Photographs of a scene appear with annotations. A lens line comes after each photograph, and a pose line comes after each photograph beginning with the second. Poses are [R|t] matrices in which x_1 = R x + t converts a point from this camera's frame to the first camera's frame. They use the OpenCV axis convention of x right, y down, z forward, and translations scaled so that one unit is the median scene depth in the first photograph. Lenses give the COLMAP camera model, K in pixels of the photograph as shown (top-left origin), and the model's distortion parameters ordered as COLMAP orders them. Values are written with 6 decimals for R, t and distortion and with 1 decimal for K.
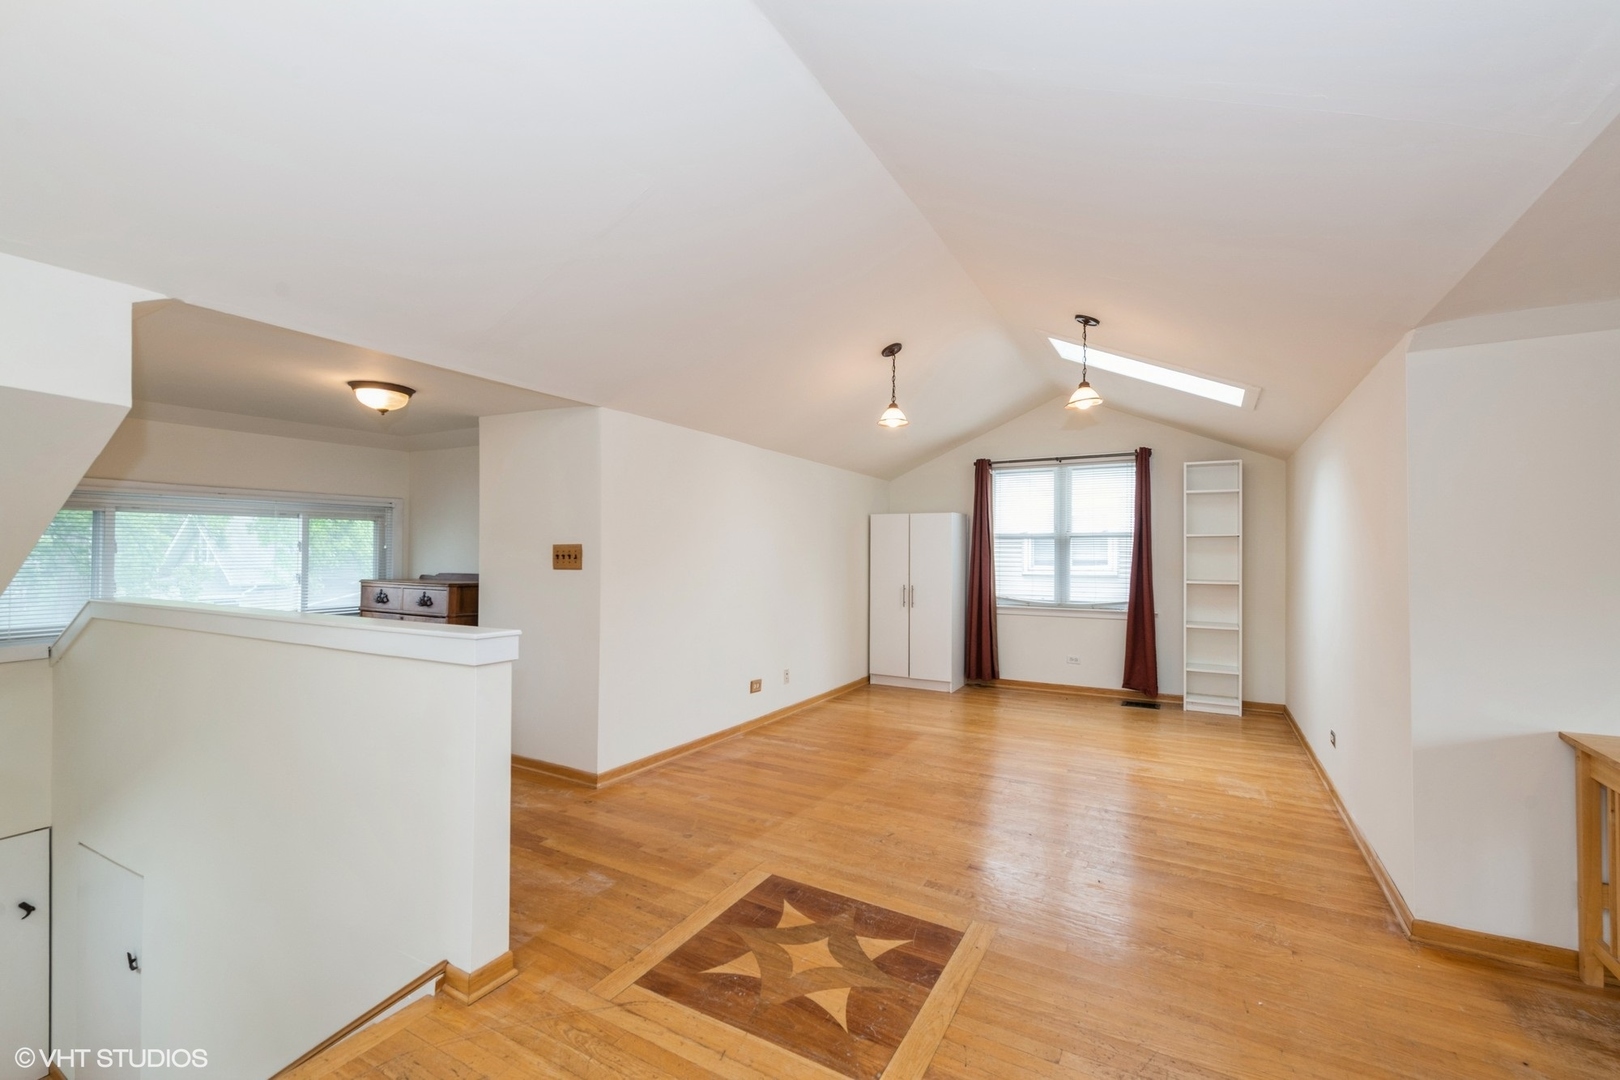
lens RADIAL K [[667.9, 0, 814.3], [0, 667.9, 539.6], [0, 0, 1]] dist [-0.004411, -0.000416]
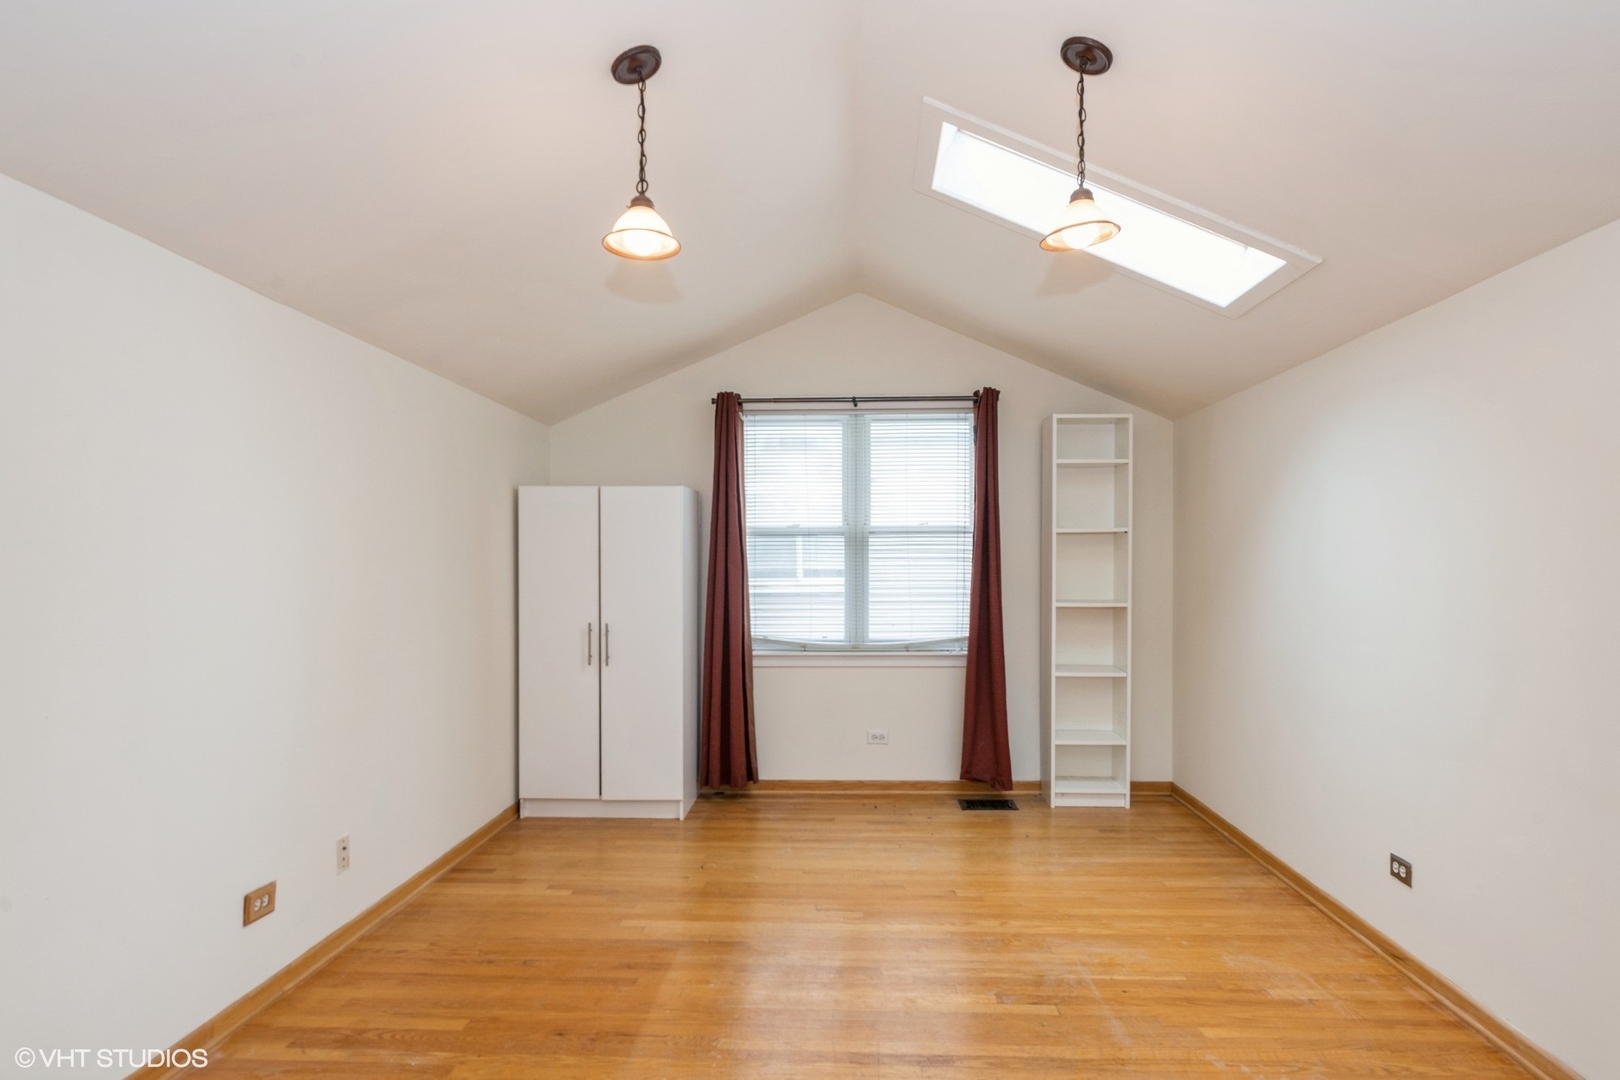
lens RADIAL K [[906.9, 0, 814.7], [0, 906.9, 564.0], [0, 0, 1]] dist [0.002427, -0.001213]
pose [[0.893987, -0.007693, 0.448026, -0.027625], [-0.002172, 0.999766, 0.021500, 0.007017], [-0.448087, -0.020194, 0.893762, 0.318228]]
